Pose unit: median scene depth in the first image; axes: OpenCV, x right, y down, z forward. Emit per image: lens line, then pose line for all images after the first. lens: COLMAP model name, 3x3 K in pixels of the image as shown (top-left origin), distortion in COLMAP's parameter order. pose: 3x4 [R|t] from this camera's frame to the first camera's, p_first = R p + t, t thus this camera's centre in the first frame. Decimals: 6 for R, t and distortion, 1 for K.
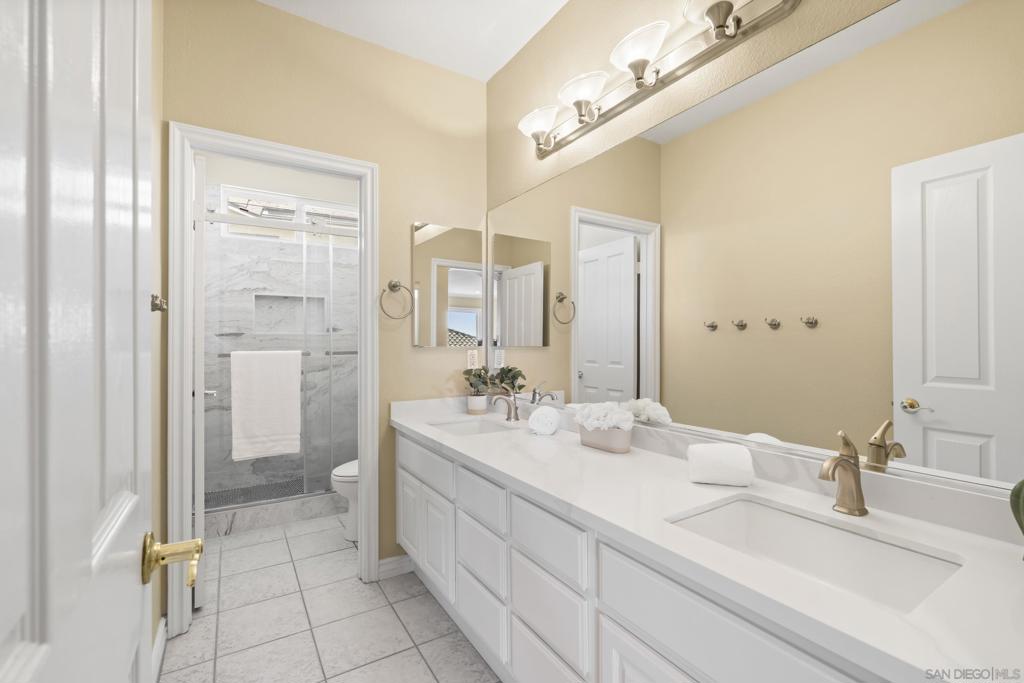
lens RADIAL K [[453.1, 0, 527.3], [0, 453.1, 338.6], [0, 0, 1]] dist [0.000989, 0.000474]
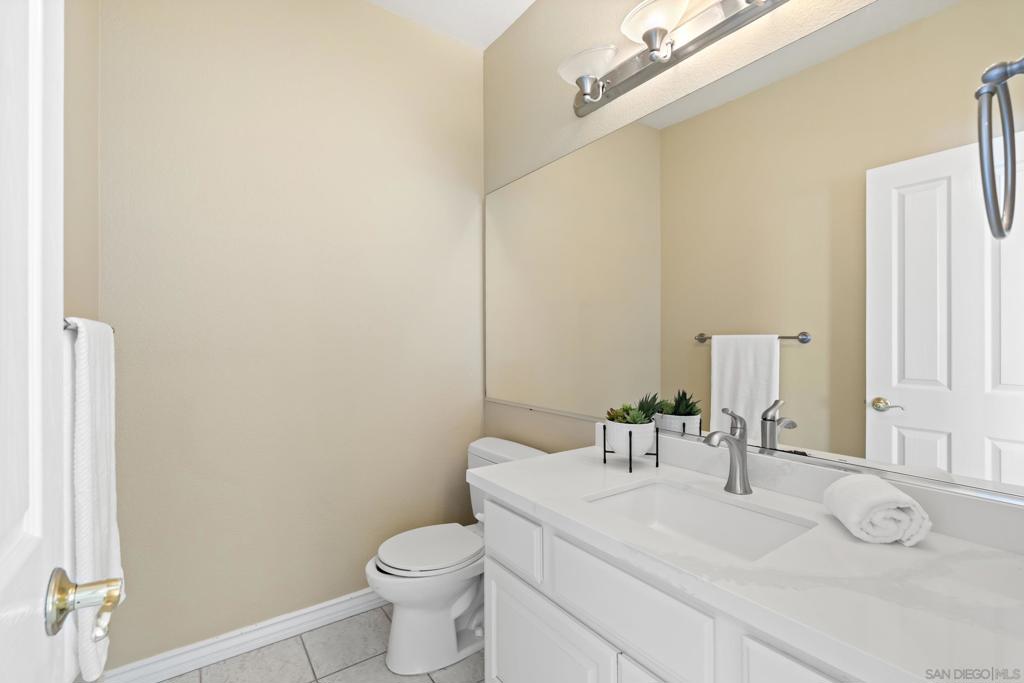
lens RADIAL K [[446.2, 0, 504.3], [0, 446.2, 342.4], [0, 0, 1]] dist [0.000794, 0.000130]
pose [[0.999429, 0.003410, 0.033606, -0.075712], [-0.003693, 0.999958, 0.008362, 0.000561], [-0.033576, -0.008481, 0.999400, 0.116841]]
